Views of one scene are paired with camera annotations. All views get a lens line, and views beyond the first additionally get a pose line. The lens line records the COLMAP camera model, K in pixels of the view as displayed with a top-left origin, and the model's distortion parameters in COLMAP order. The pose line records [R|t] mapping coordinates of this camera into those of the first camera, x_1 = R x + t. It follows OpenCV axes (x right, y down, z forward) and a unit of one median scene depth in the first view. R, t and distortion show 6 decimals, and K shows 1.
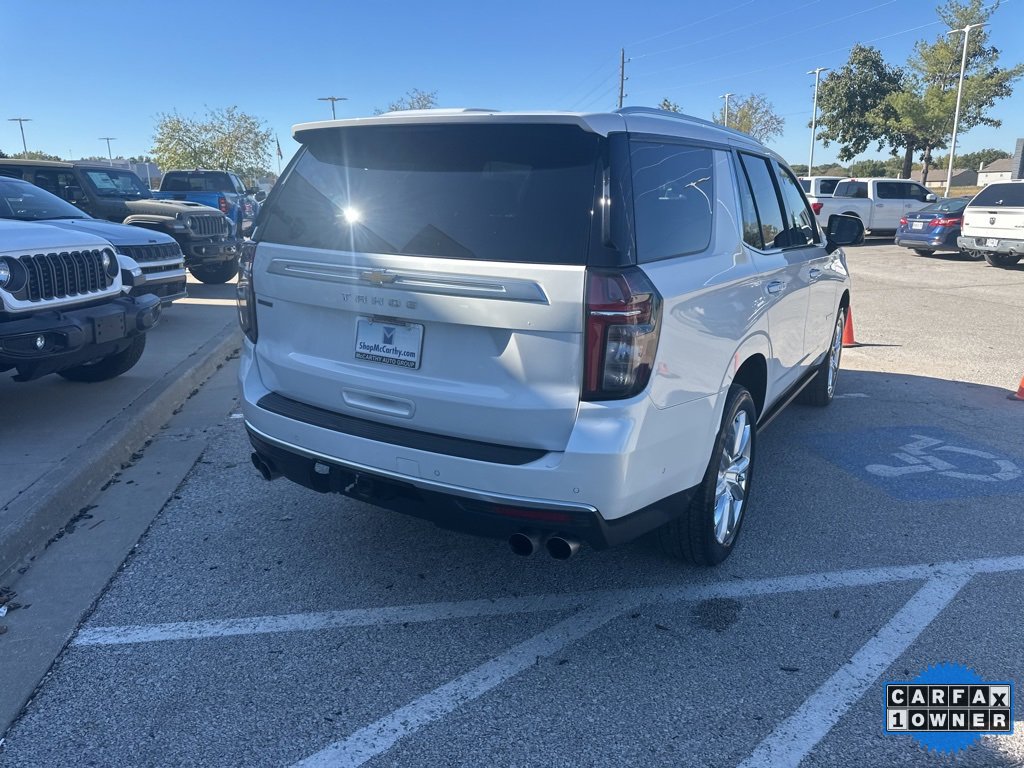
lens RADIAL K [[718.8, 0, 510.3], [0, 718.8, 377.2], [0, 0, 1]] dist [0.036287, -0.043691]
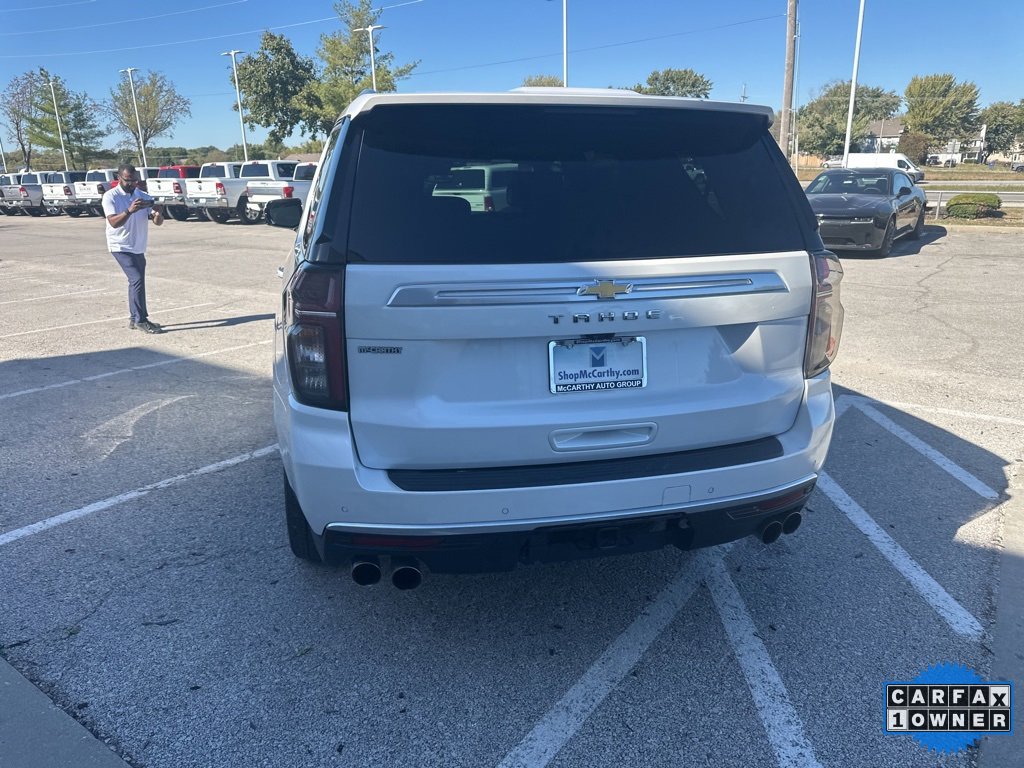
lens RADIAL K [[718.8, 0, 508.7], [0, 718.8, 382.1], [0, 0, 1]] dist [0.036287, -0.043691]
pose [[0.713567, -0.205914, 0.669643, -0.740555], [0.187083, 0.977127, 0.101111, -0.121248], [-0.675146, 0.053129, 0.735768, 0.406547]]
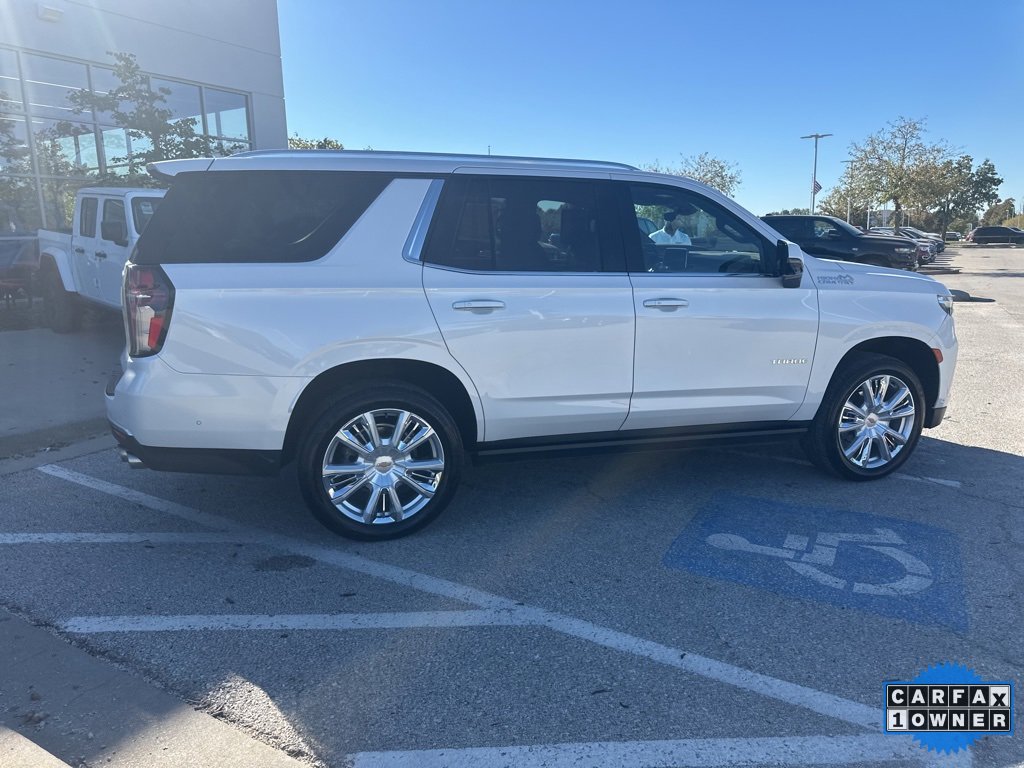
lens RADIAL K [[718.8, 0, 513.9], [0, 718.8, 377.6], [0, 0, 1]] dist [0.036287, -0.043691]
pose [[0.765738, 0.115586, -0.632681, 1.292442], [-0.149540, 0.988756, -0.000351, -0.032121], [0.625526, 0.094880, 0.774413, 0.284169]]
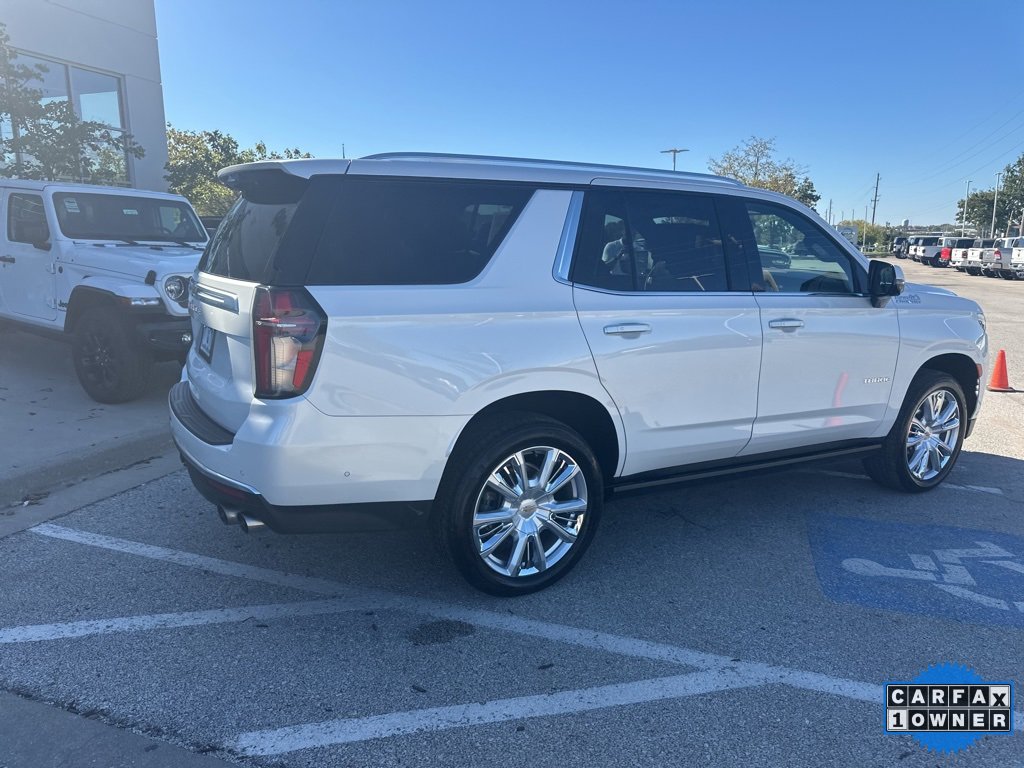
lens RADIAL K [[718.8, 0, 512.0], [0, 718.8, 378.1], [0, 0, 1]] dist [0.036287, -0.043691]
pose [[0.880165, 0.096781, -0.464697, 0.816607], [-0.125805, 0.991546, -0.031776, -0.011559], [0.457693, 0.086429, 0.884900, 0.108792]]
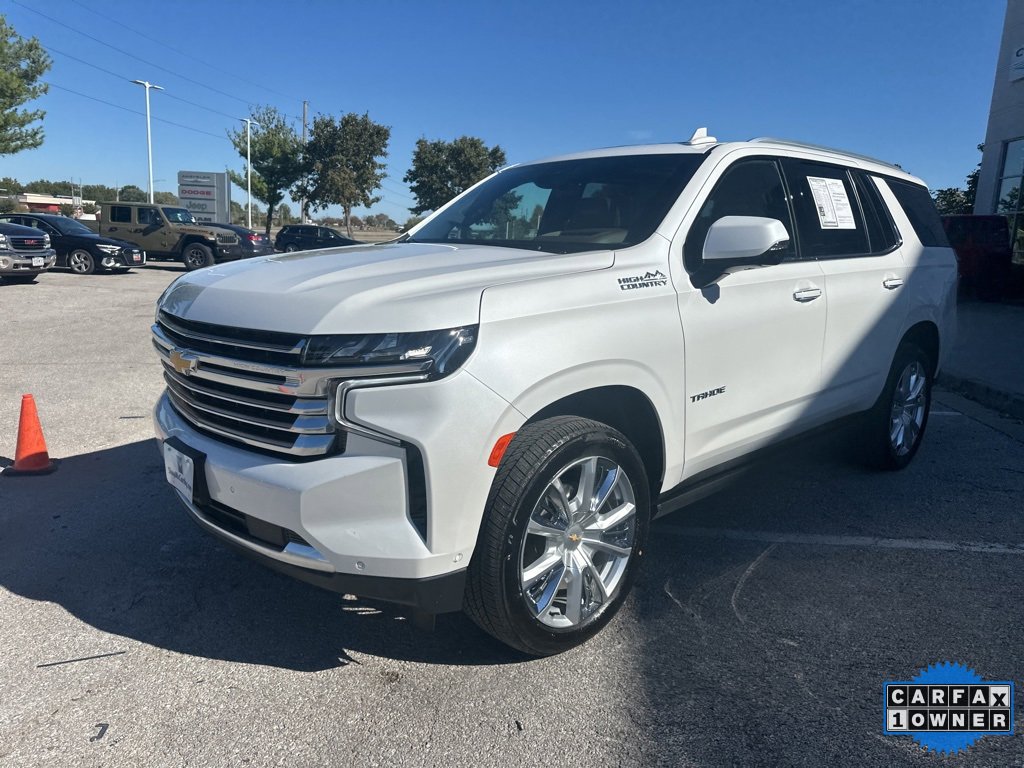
lens RADIAL K [[718.8, 0, 507.1], [0, 718.8, 387.9], [0, 0, 1]] dist [0.036287, -0.043691]
pose [[-0.959108, -0.091144, 0.267964, 0.174085], [0.035153, 0.901045, 0.432299, -0.705987], [-0.280849, 0.424041, -0.860995, 3.077739]]
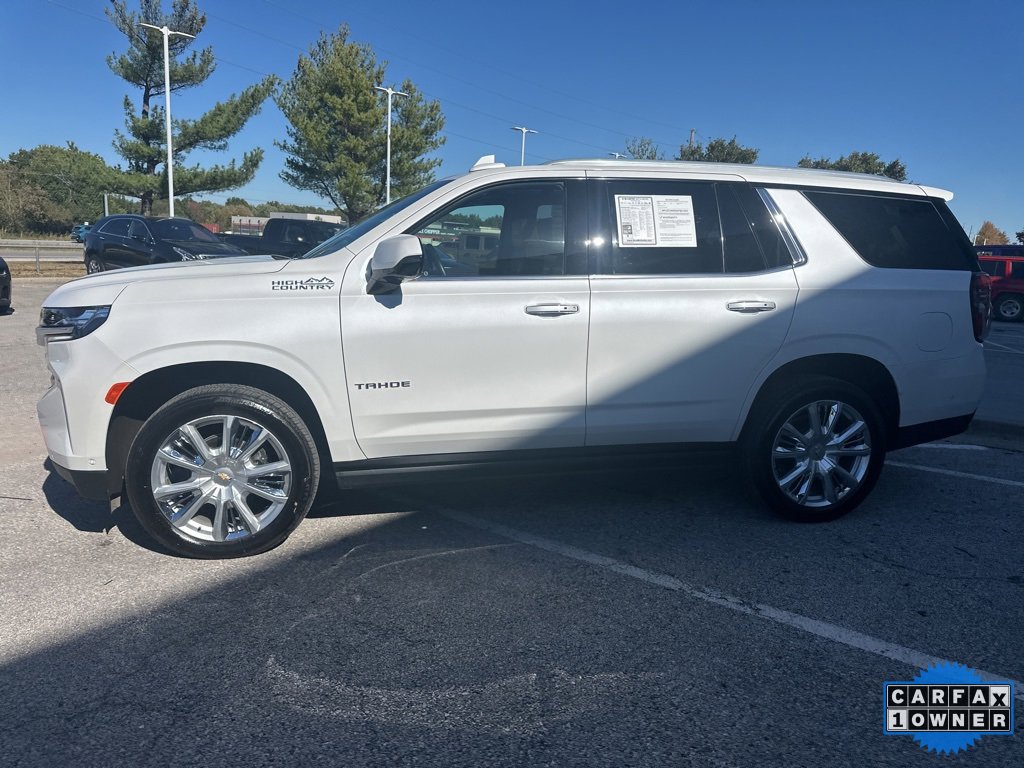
lens RADIAL K [[718.8, 0, 505.0], [0, 718.8, 389.6], [0, 0, 1]] dist [0.036287, -0.043691]
pose [[-0.674675, -0.169802, 0.718318, -0.813899], [0.144906, 0.923771, 0.354470, -0.633680], [-0.723751, 0.343241, -0.598640, 2.694851]]
